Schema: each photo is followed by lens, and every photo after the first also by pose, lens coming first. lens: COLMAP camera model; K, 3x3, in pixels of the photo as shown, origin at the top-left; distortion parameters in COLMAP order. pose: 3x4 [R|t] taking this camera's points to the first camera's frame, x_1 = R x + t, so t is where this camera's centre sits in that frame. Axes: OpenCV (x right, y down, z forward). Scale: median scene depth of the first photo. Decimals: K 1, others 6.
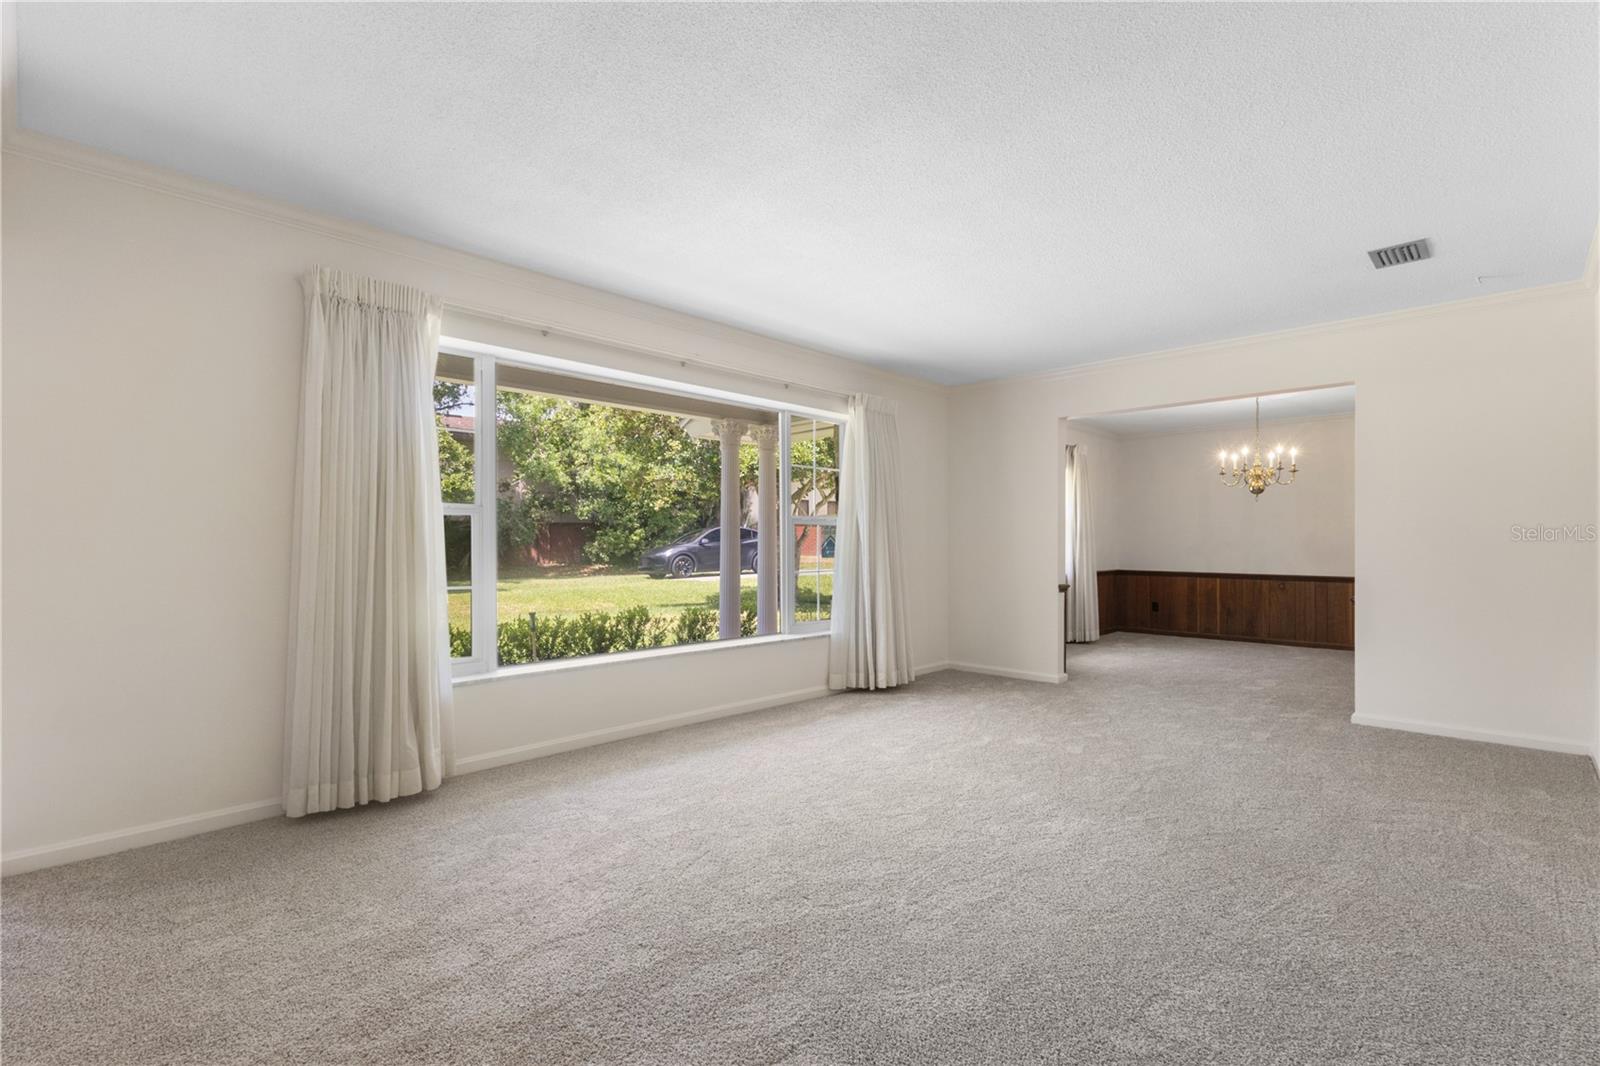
lens RADIAL K [[737.0, 0, 806.4], [0, 737.0, 537.6], [0, 0, 1]] dist [0.001028, 0.000518]
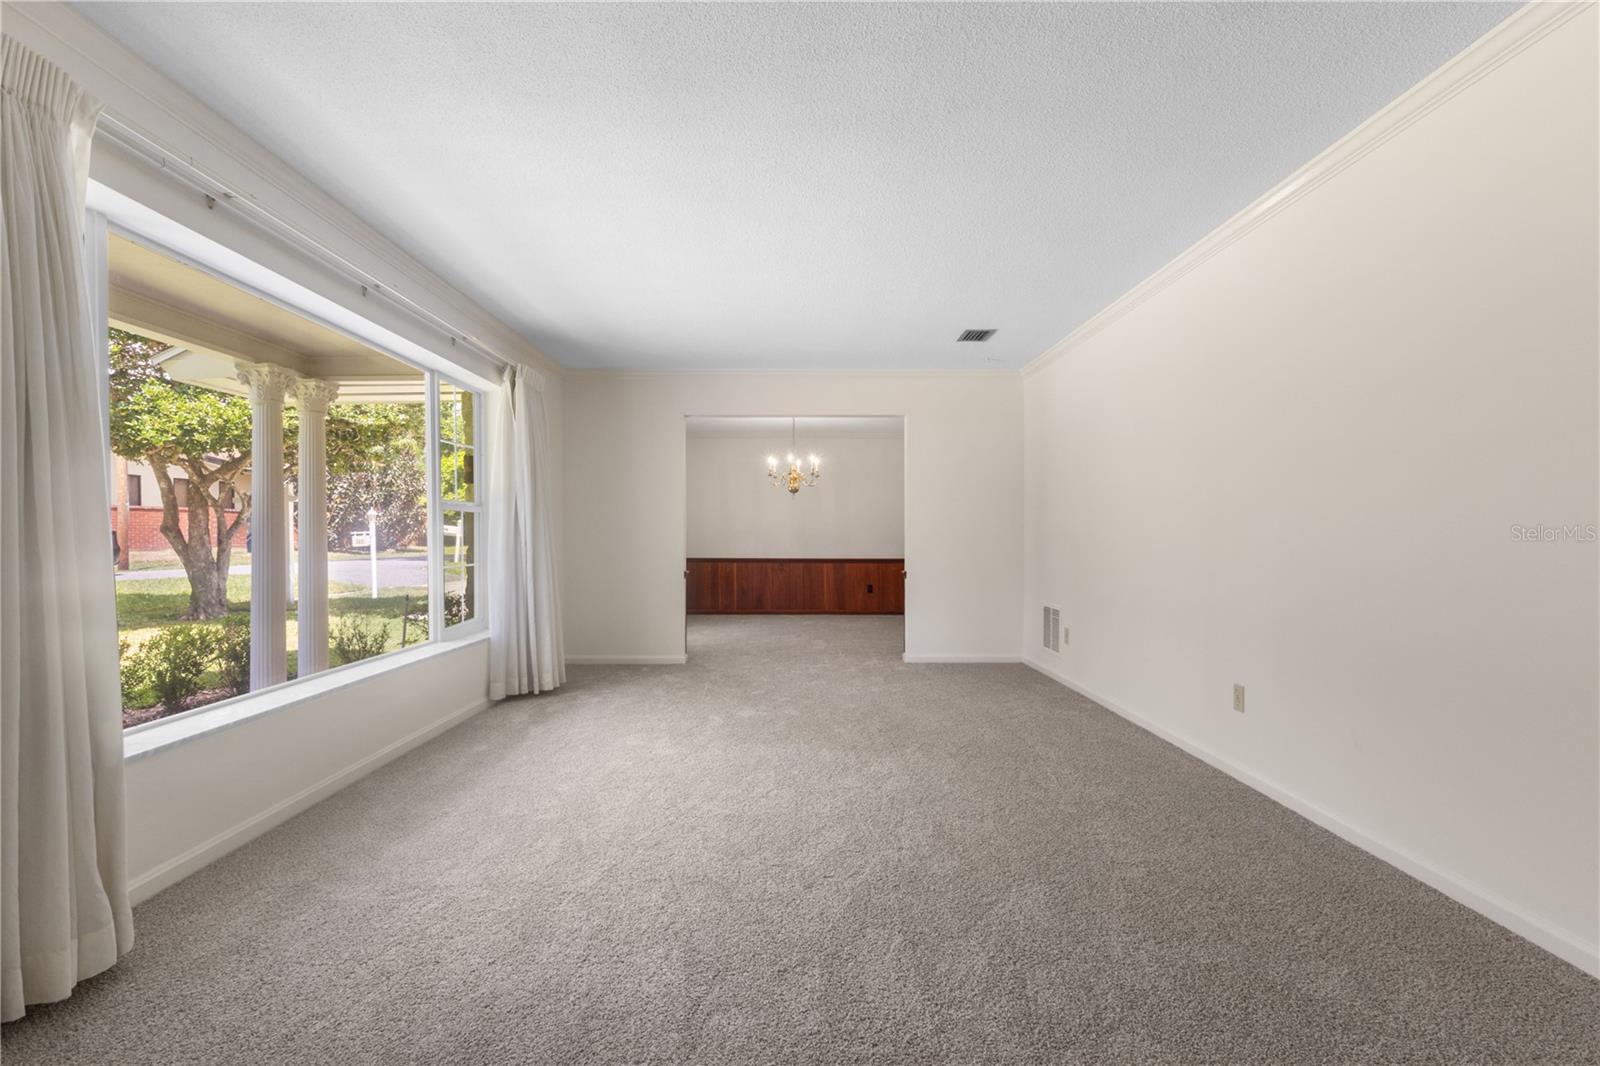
lens RADIAL K [[737.0, 0, 804.3], [0, 737.0, 535.3], [0, 0, 1]] dist [0.001028, 0.000518]
pose [[0.717621, -0.001827, 0.696431, -0.356675], [-0.004577, 0.999963, 0.007340, 0.003645], [-0.696419, -0.008455, 0.717586, 0.142209]]
